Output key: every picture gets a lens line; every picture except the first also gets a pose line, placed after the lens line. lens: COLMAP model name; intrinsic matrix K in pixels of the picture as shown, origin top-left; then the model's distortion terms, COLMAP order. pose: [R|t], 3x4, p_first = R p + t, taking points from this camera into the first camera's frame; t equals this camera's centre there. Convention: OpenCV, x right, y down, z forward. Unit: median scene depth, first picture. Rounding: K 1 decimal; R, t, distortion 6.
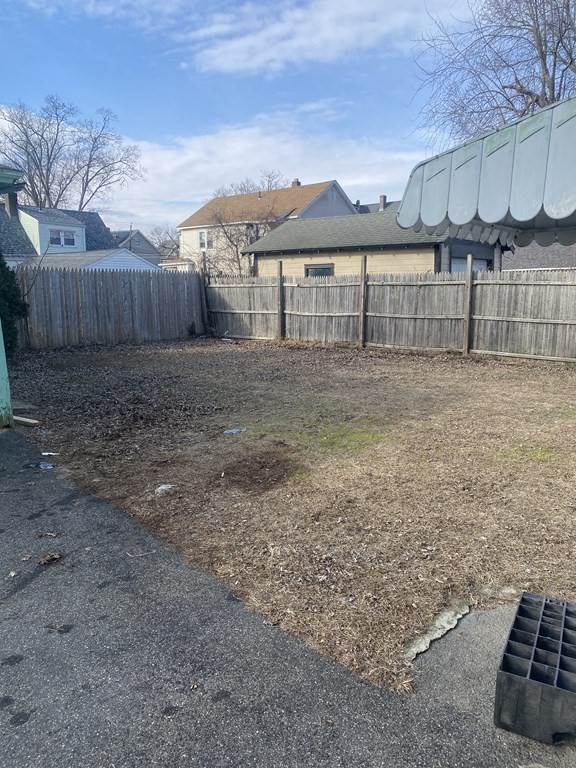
lens RADIAL K [[587.3, 0, 290.0], [0, 587.3, 388.7], [0, 0, 1]] dist [0.032084, -0.047763]
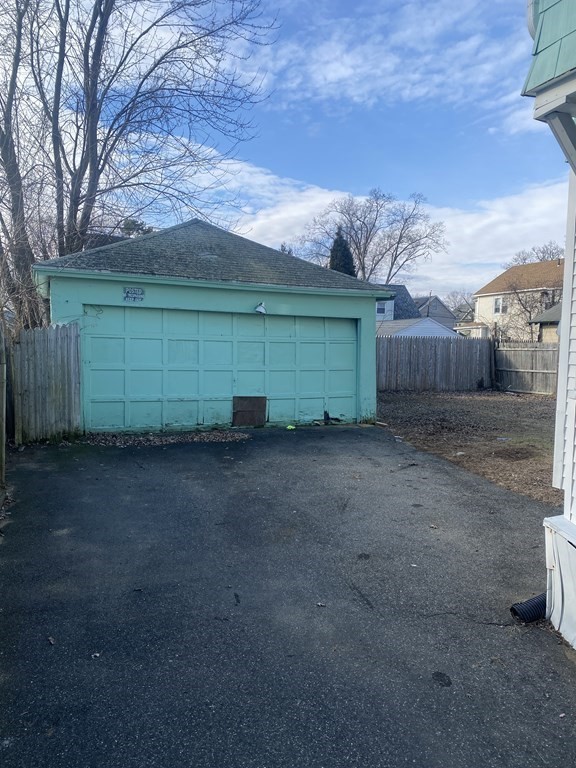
lens RADIAL K [[585.1, 0, 288.2], [0, 585.1, 395.2], [0, 0, 1]] dist [0.010326, -0.003758]
pose [[0.884910, 0.056504, -0.462322, 0.020991], [-0.097474, 0.993100, -0.065197, 0.020009], [0.455448, 0.102758, 0.884312, -0.125502]]
